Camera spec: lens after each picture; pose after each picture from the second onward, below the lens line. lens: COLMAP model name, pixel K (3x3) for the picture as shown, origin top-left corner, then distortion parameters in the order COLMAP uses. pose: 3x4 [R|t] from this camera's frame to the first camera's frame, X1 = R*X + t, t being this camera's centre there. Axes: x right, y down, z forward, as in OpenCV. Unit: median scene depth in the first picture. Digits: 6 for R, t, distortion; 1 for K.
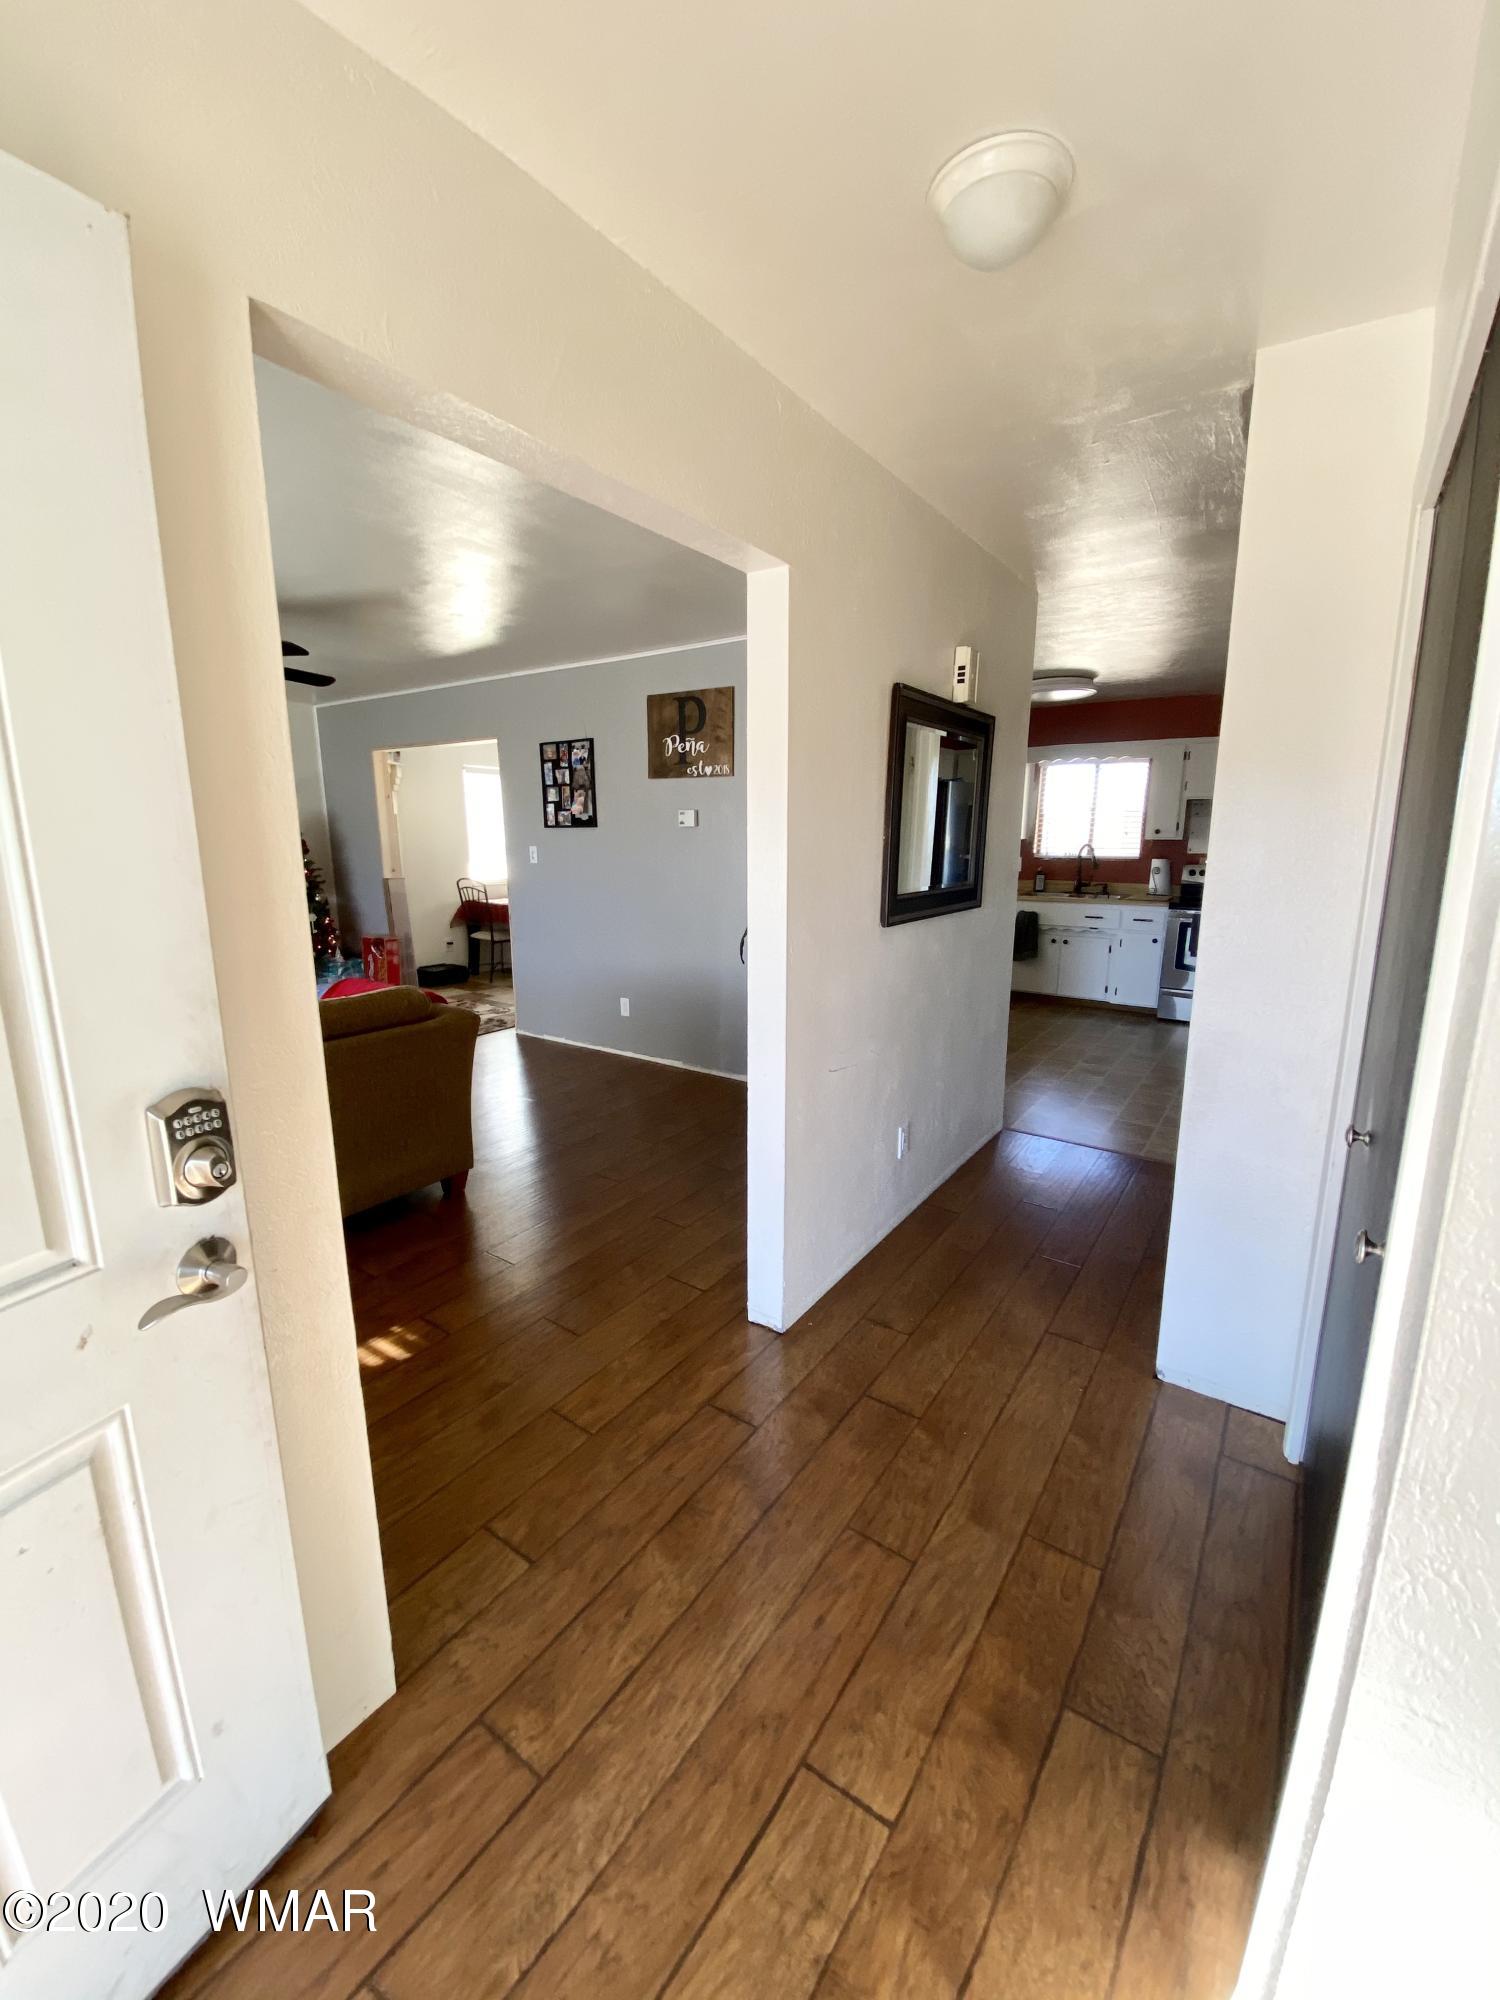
lens RADIAL K [[803.2, 0, 733.2], [0, 803.2, 1001.3], [0, 0, 1]] dist [0.021173, -0.022323]
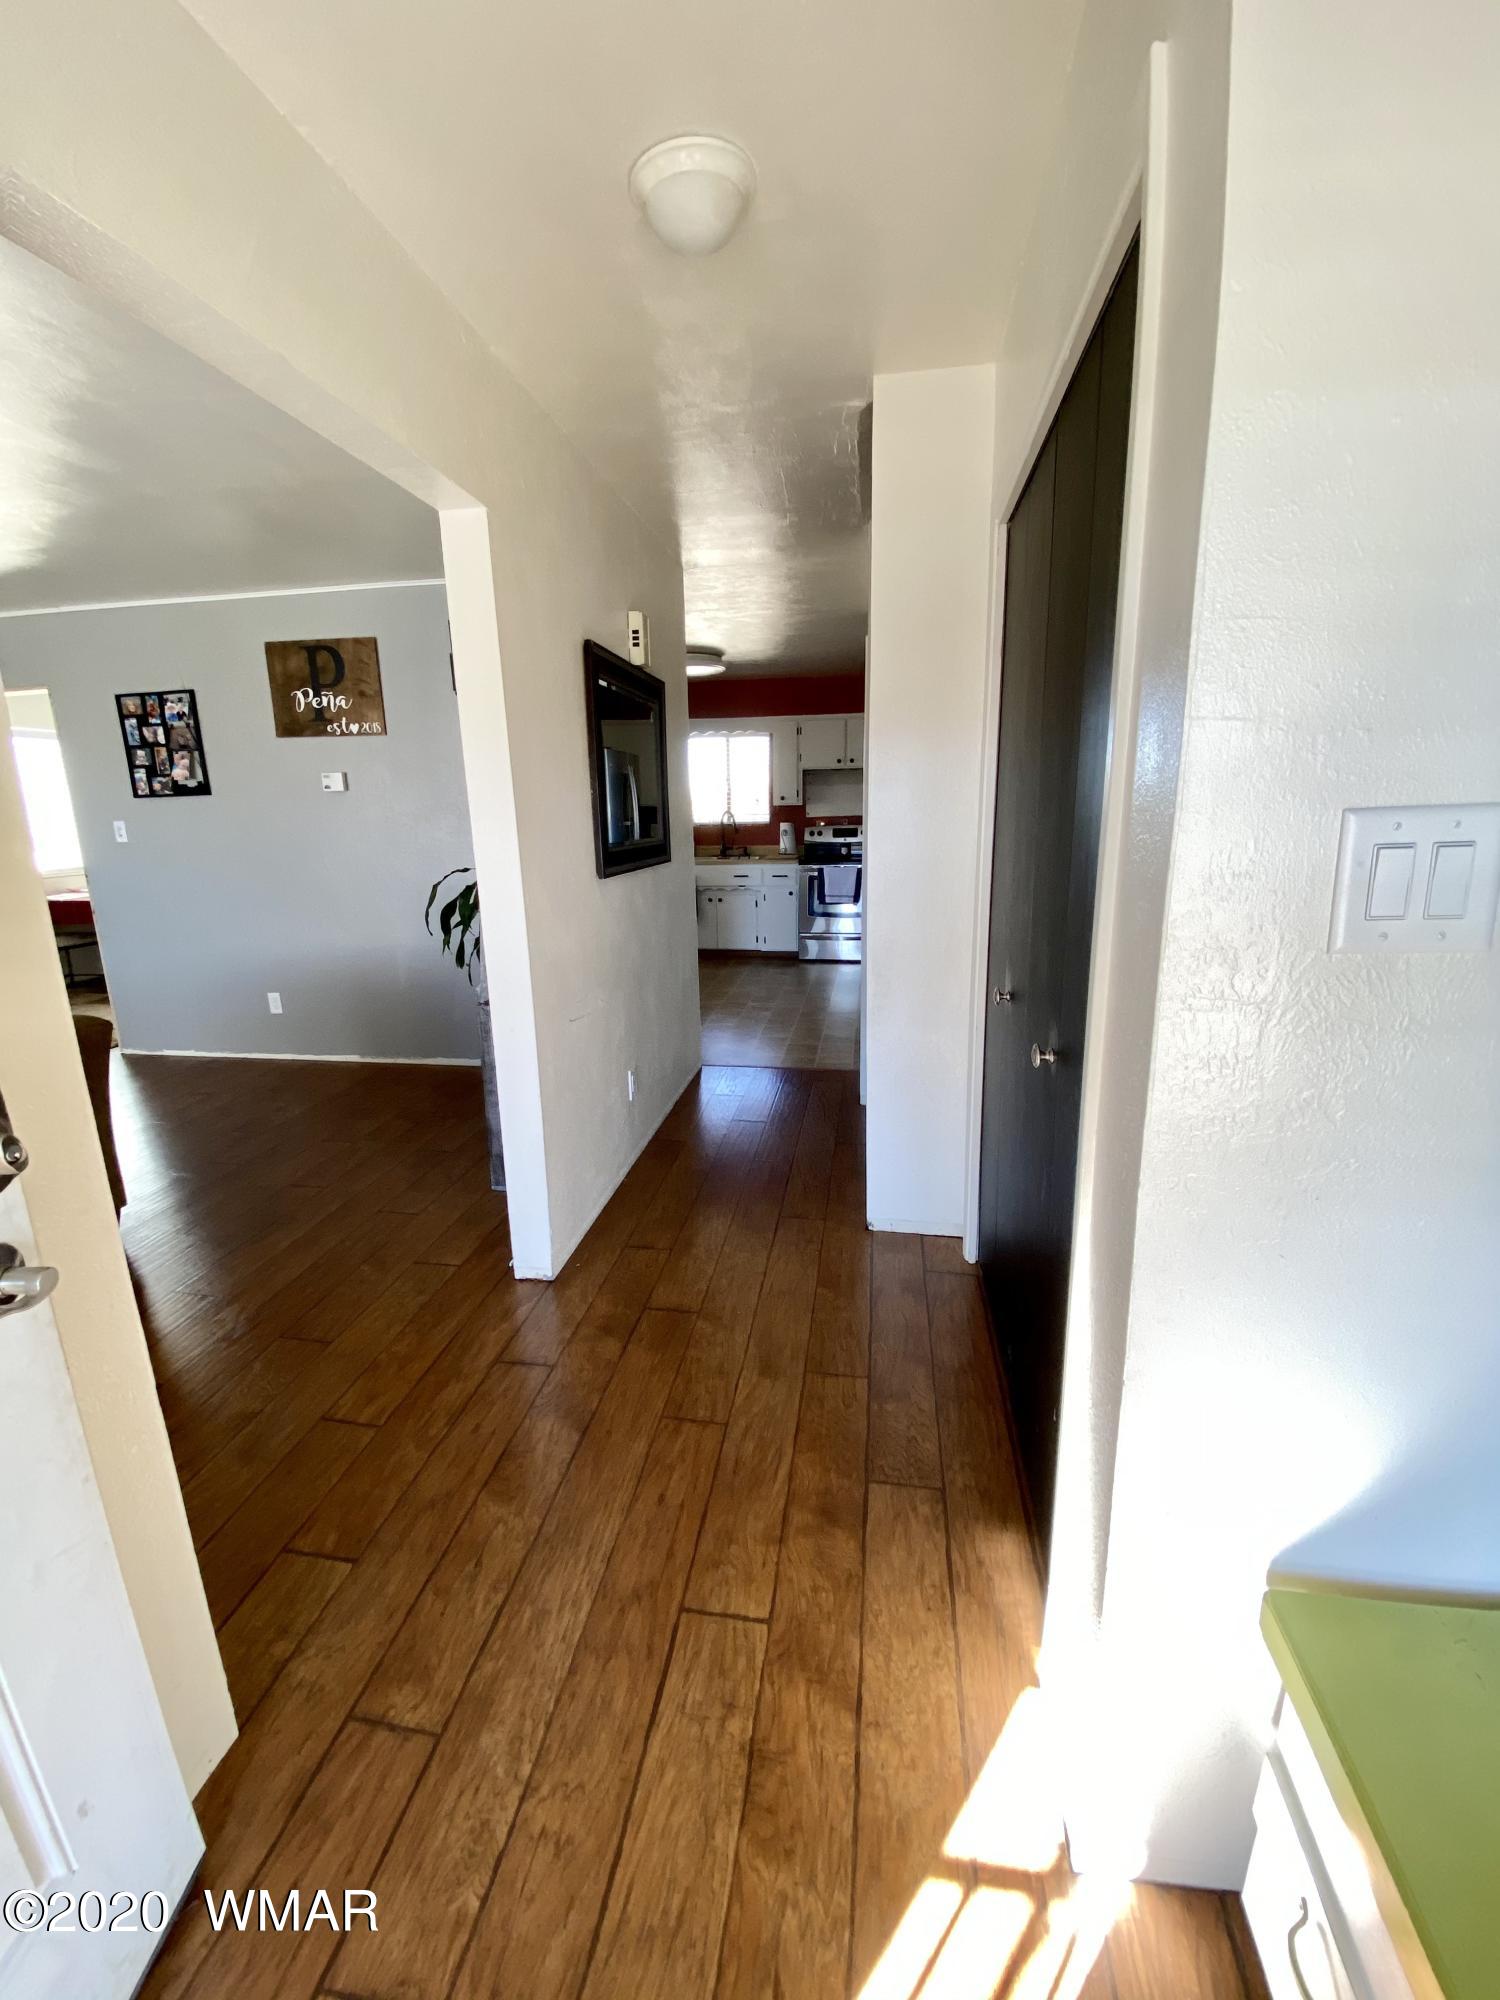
lens RADIAL K [[810.4, 0, 750.0], [0, 810.4, 1000.0], [0, 0, 1]] dist [0.002212, -0.015518]
pose [[0.894099, -0.118225, 0.431985, -0.121277], [0.109996, 0.992954, 0.044086, 0.048939], [-0.434153, 0.008099, 0.900803, -0.022703]]
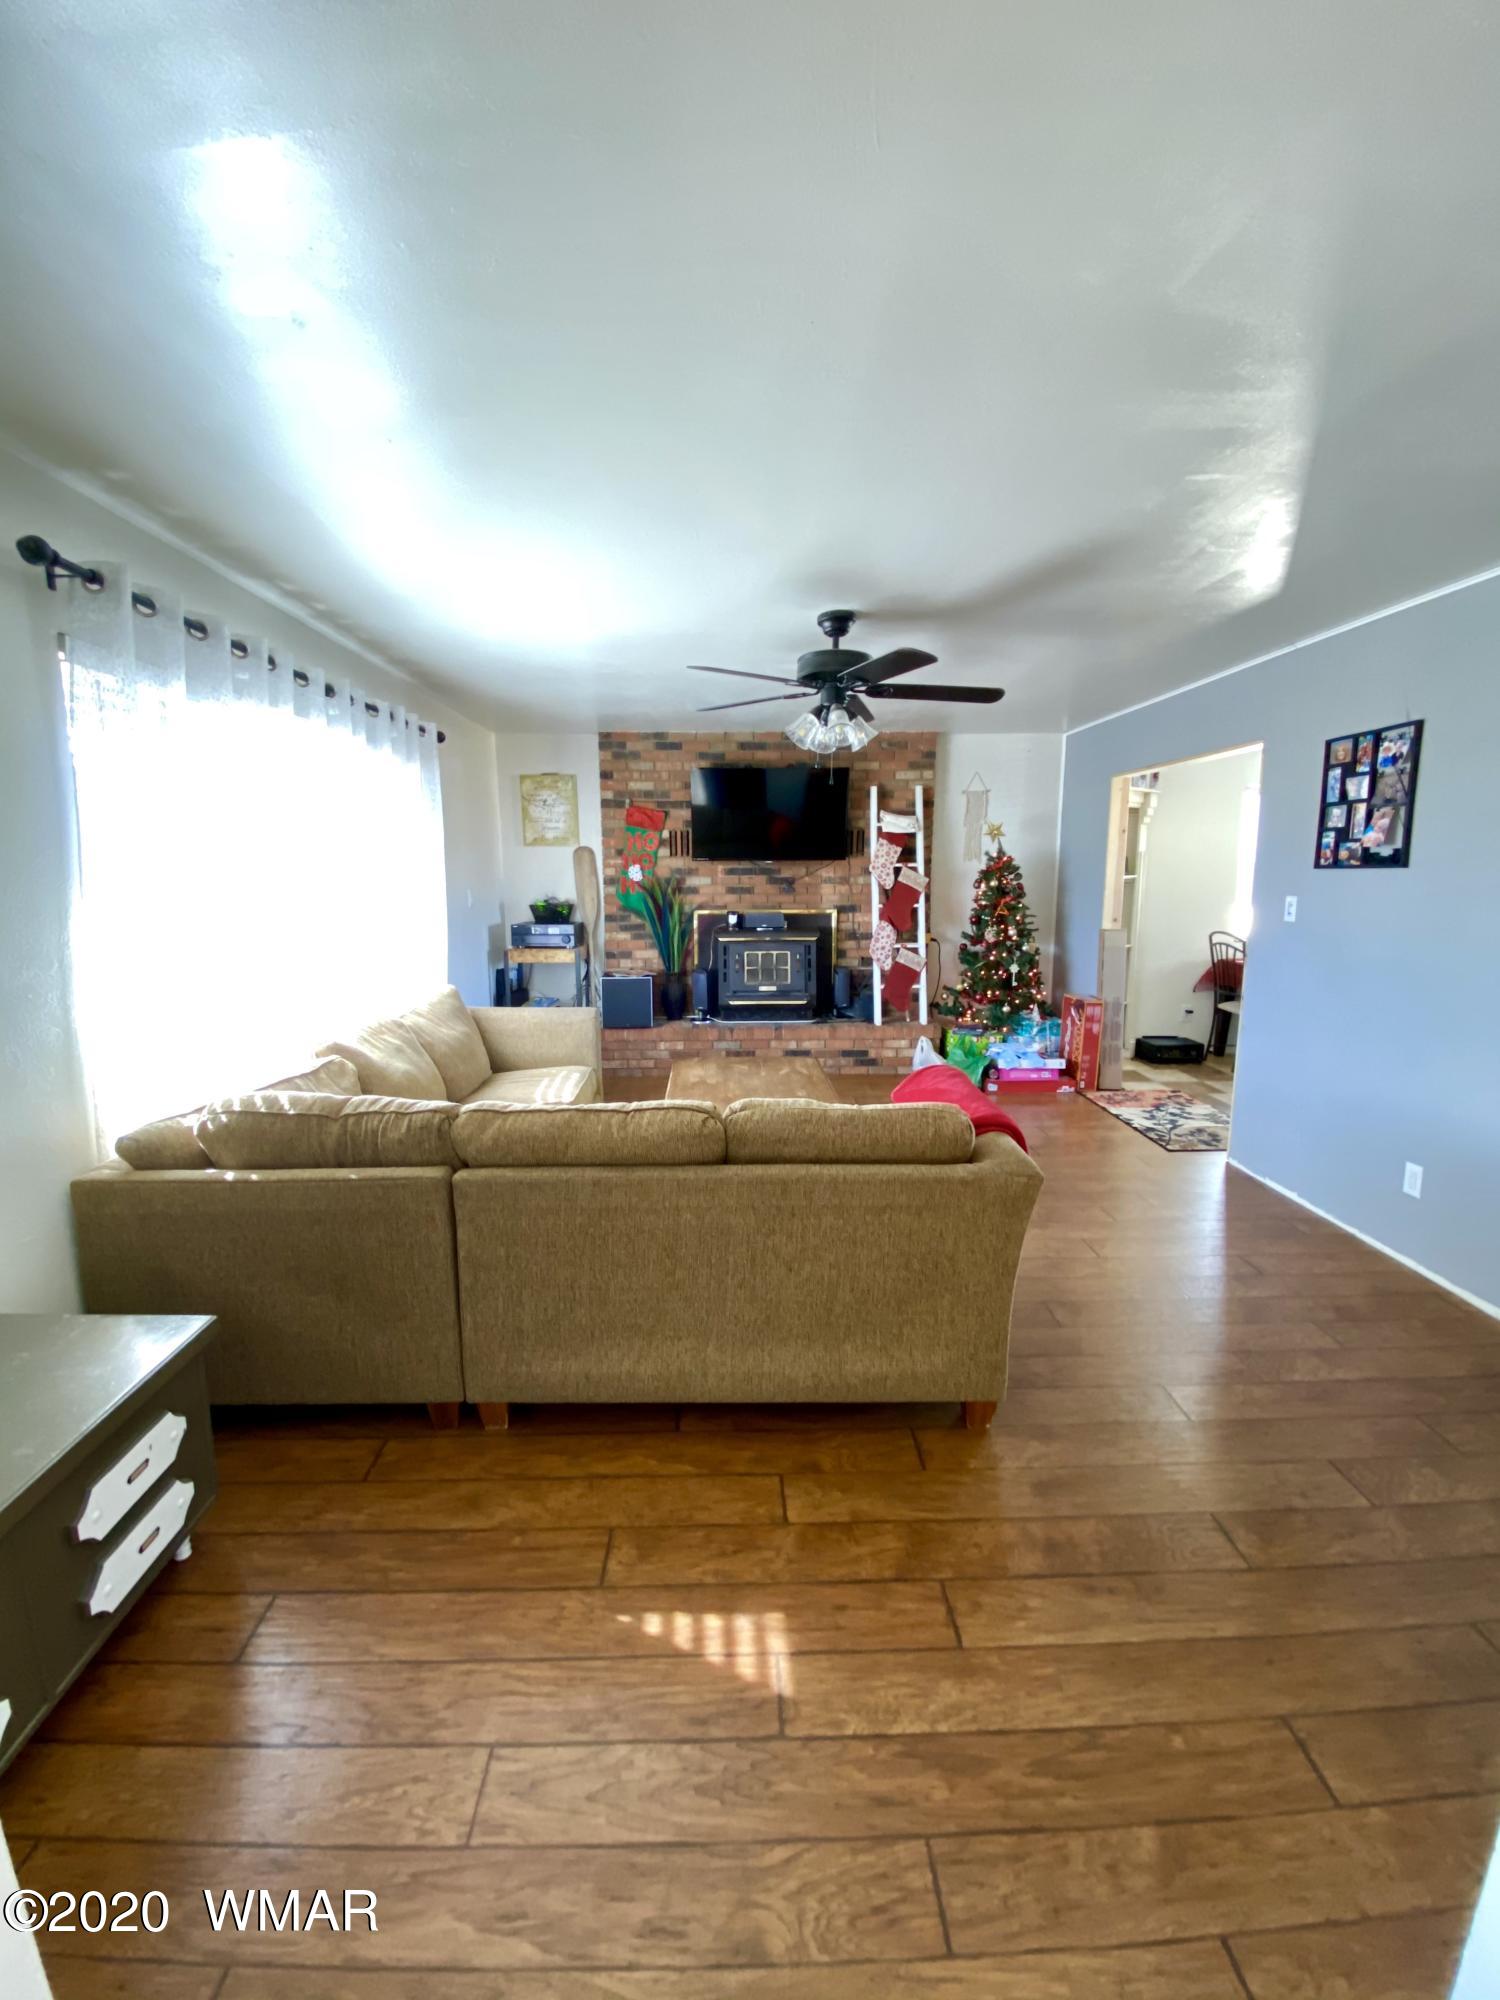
lens RADIAL K [[807.3, 0, 744.0], [0, 807.3, 996.5], [0, 0, 1]] dist [-0.000147, -0.013705]
pose [[0.600407, 0.121711, -0.790378, 0.030502], [-0.160697, 0.986552, 0.029848, -0.139291], [0.783382, 0.109091, 0.611891, 0.595172]]
